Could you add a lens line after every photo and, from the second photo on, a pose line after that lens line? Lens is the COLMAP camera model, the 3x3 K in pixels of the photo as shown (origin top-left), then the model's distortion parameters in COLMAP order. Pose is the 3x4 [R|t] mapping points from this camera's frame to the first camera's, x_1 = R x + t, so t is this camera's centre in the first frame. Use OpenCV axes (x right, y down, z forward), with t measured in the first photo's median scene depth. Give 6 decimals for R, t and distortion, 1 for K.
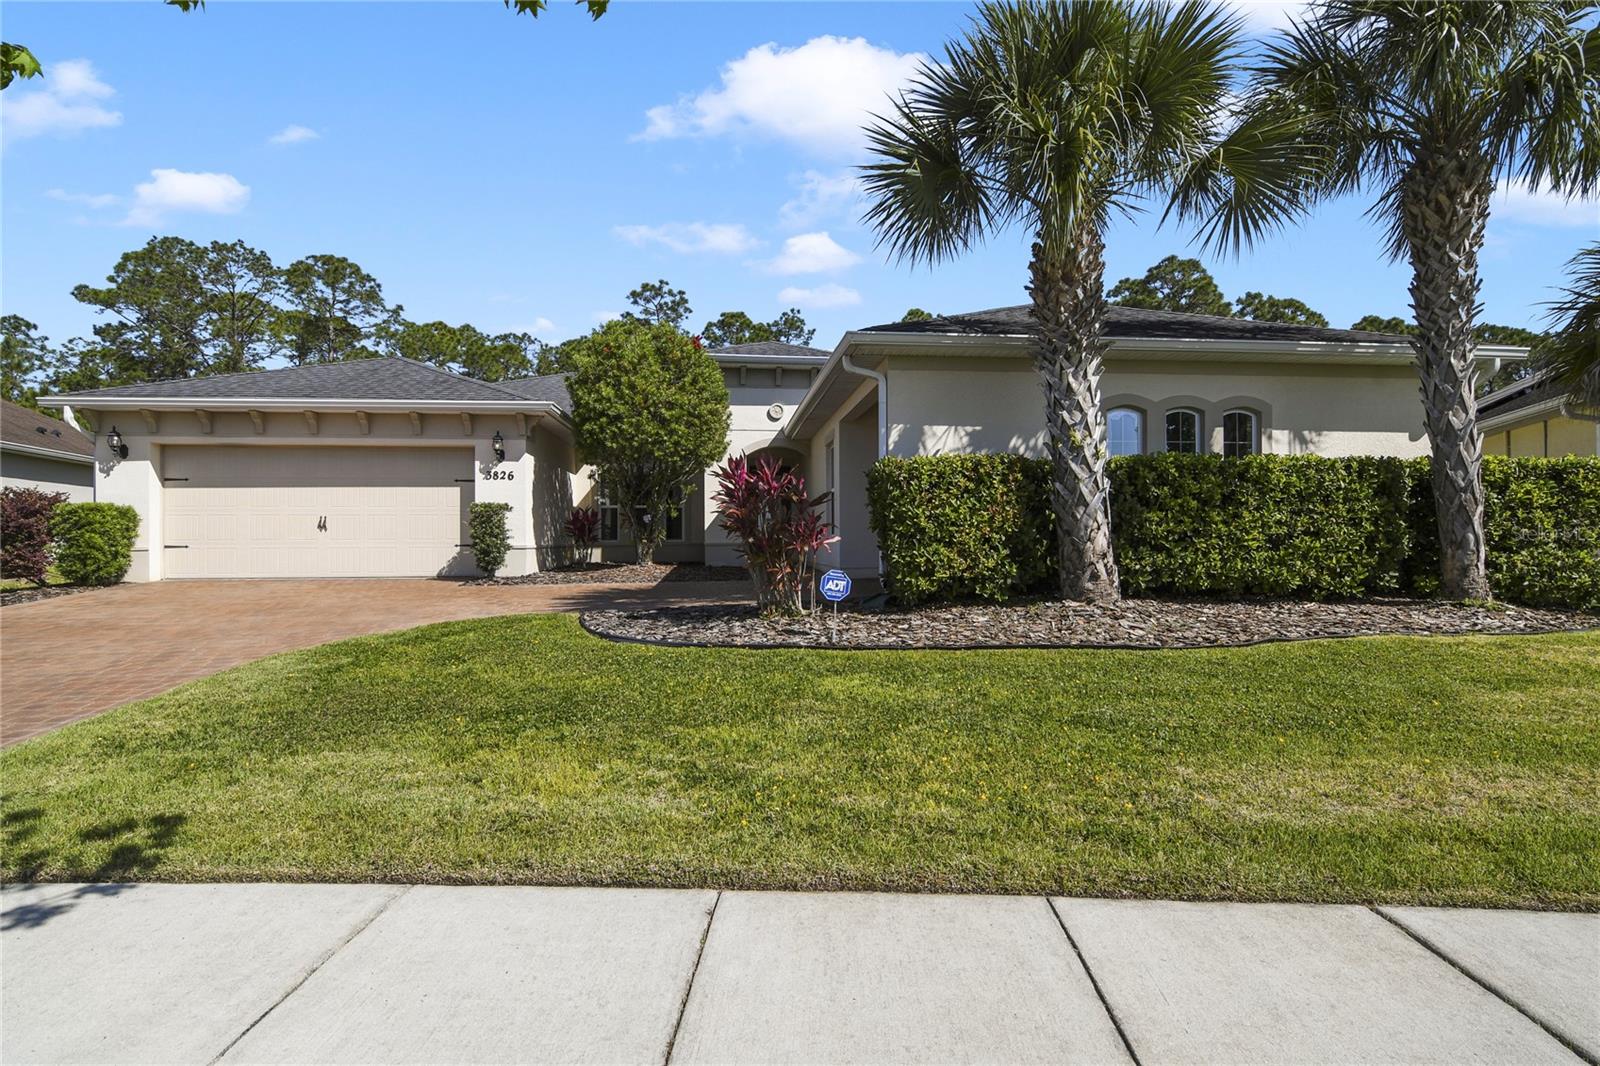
lens RADIAL K [[769.0, 0, 802.5], [0, 769.0, 538.1], [0, 0, 1]] dist [0.003736, -0.012358]
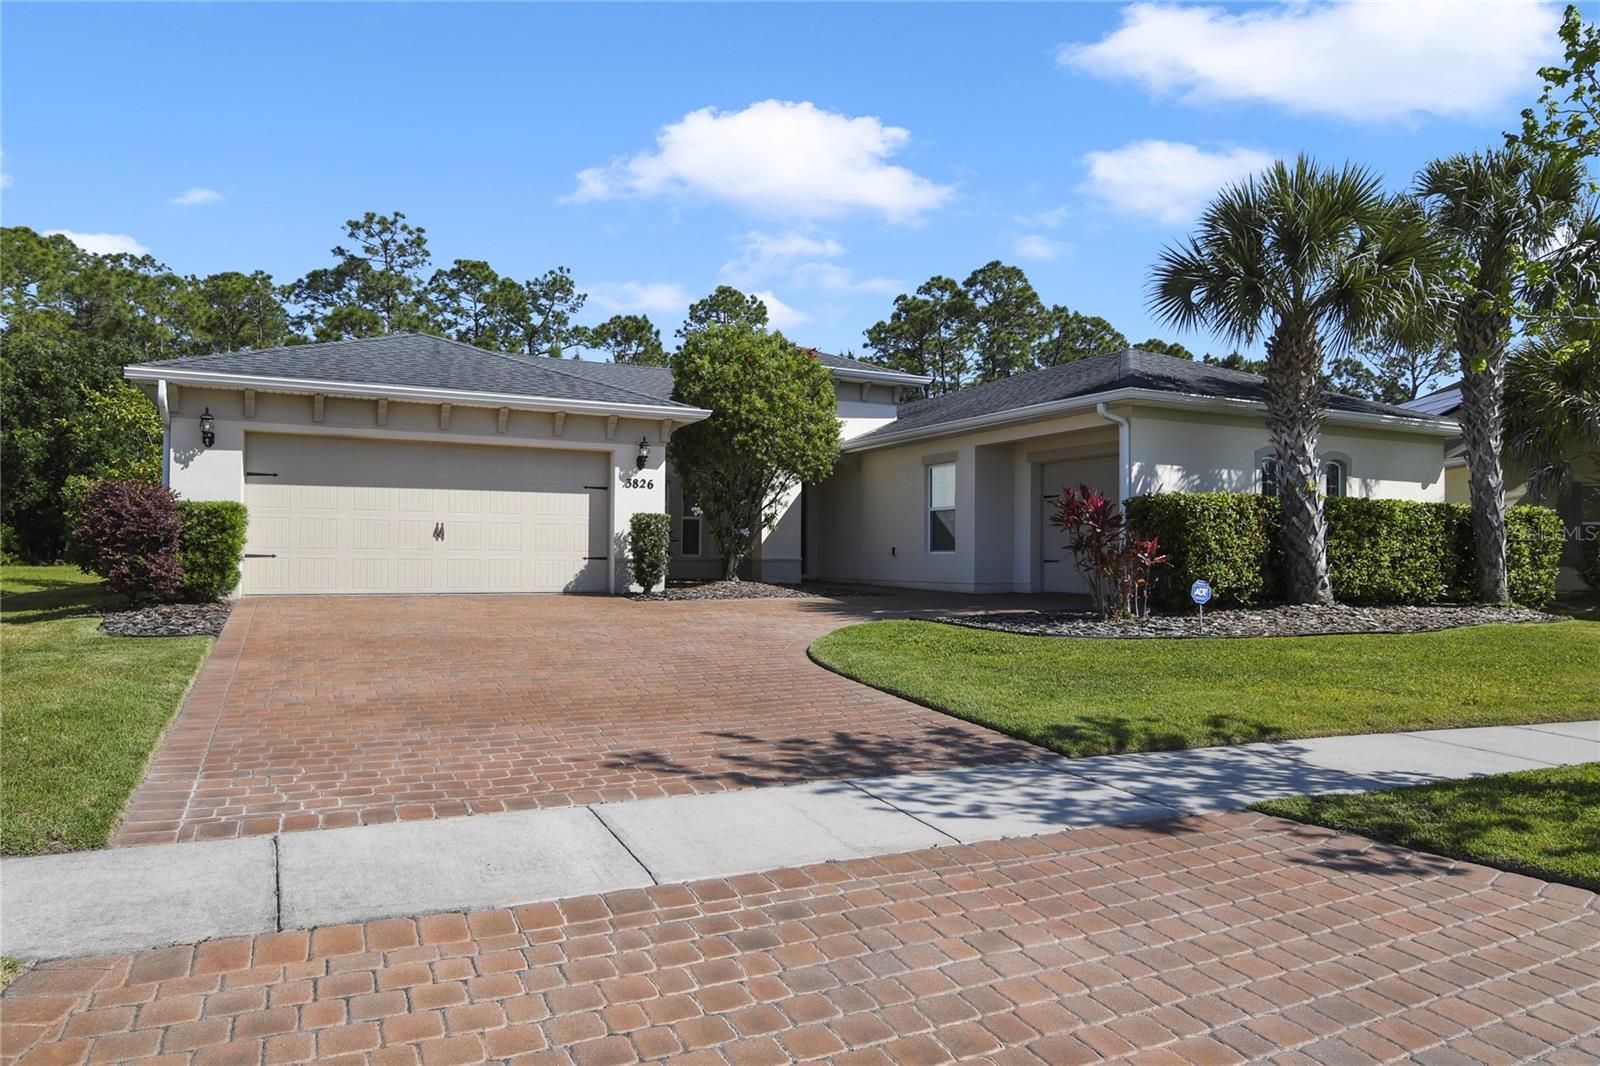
lens RADIAL K [[971.0, 0, 801.7], [0, 971.0, 543.4], [0, 0, 1]] dist [0.008900, -0.027431]
pose [[0.939643, 0.016354, 0.341766, -0.626608], [-0.012450, 0.999830, -0.013614, 0.004797], [-0.341930, 0.008537, 0.939687, -0.181284]]
